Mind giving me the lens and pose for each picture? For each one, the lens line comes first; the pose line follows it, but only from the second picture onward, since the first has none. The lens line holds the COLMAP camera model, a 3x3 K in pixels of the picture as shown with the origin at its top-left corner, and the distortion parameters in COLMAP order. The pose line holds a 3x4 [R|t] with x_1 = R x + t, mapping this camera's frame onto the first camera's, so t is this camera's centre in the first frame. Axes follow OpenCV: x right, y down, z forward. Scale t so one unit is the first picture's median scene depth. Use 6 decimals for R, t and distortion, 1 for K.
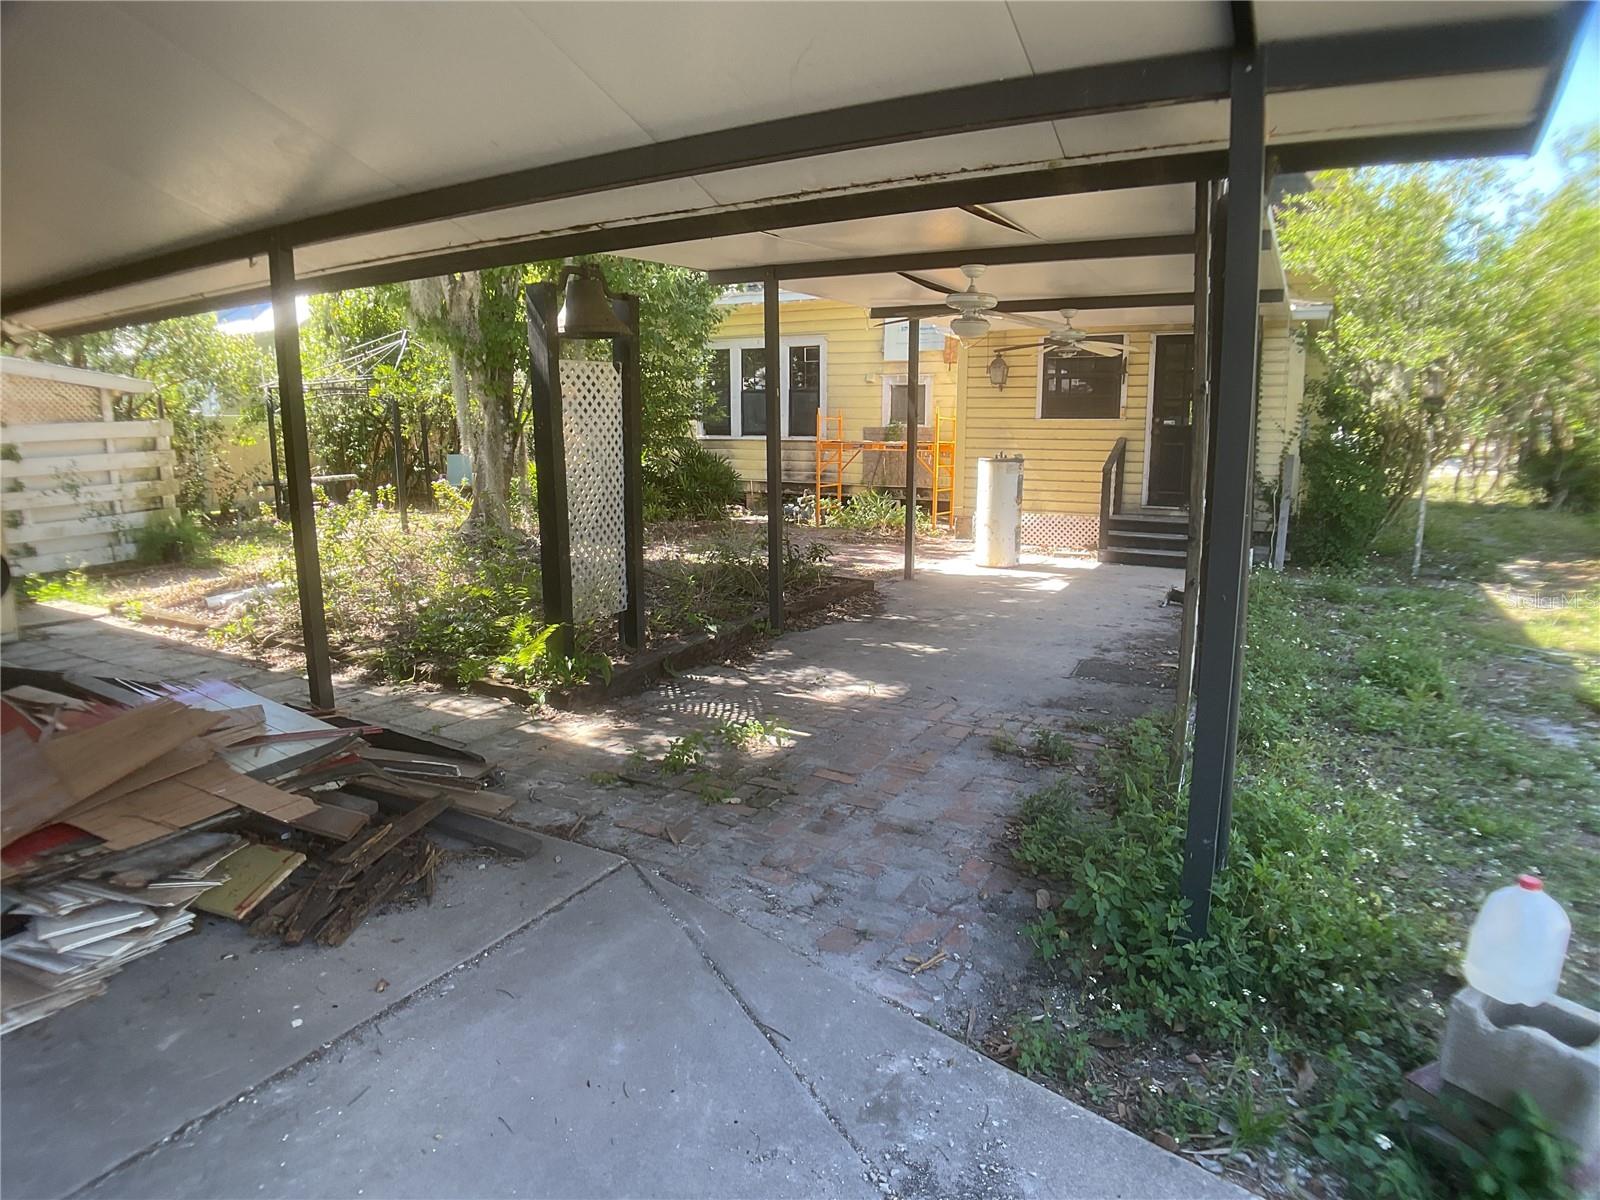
lens RADIAL K [[925.5, 0, 791.5], [0, 925.5, 589.9], [0, 0, 1]] dist [-0.084944, 0.000987]
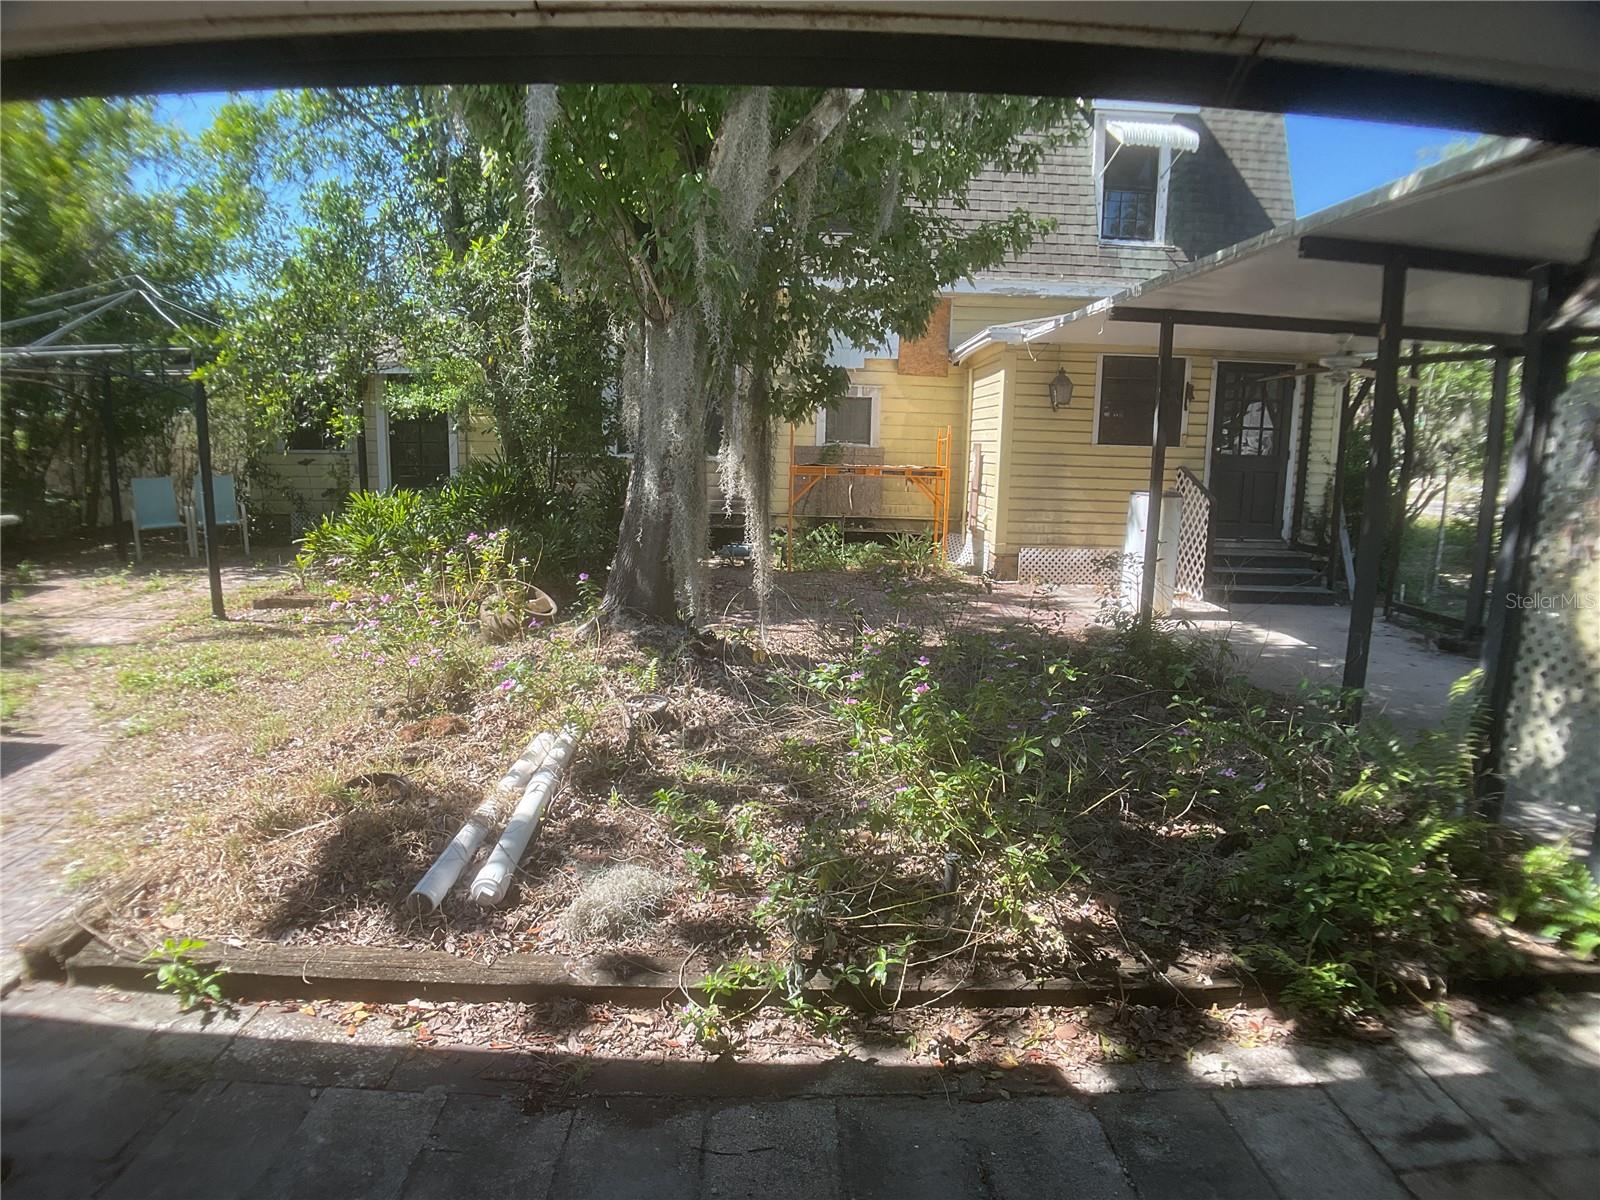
lens RADIAL K [[920.4, 0, 790.3], [0, 920.4, 597.5], [0, 0, 1]] dist [-0.071322, -0.015857]
pose [[0.863627, -0.064895, 0.499937, -1.183337], [0.064210, 0.997763, 0.018595, -0.189659], [-0.500025, 0.016042, 0.865862, 0.988276]]
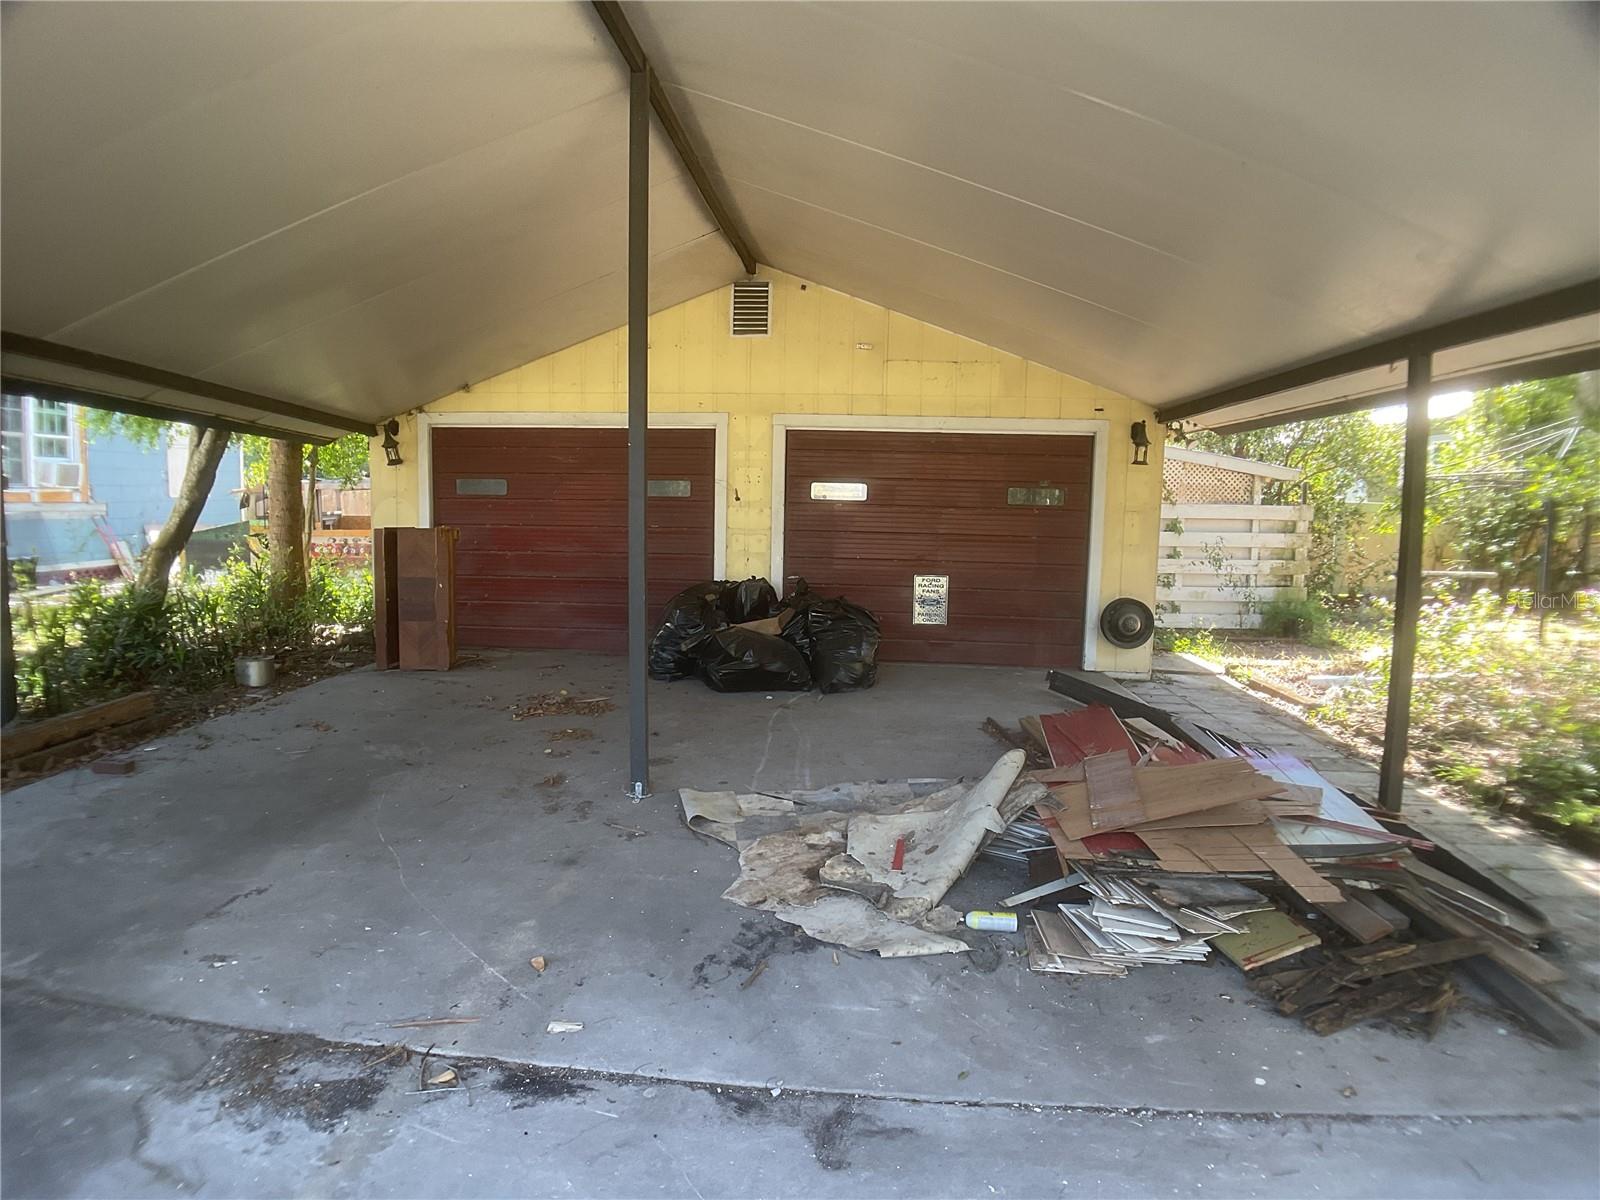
lens RADIAL K [[925.5, 0, 791.5], [0, 925.5, 589.9], [0, 0, 1]] dist [-0.084944, 0.000987]
pose [[0.418836, 0.102205, -0.902292, 0.063834], [-0.182391, 0.982864, 0.026668, -0.013347], [0.889556, 0.153401, 0.430301, -0.036389]]
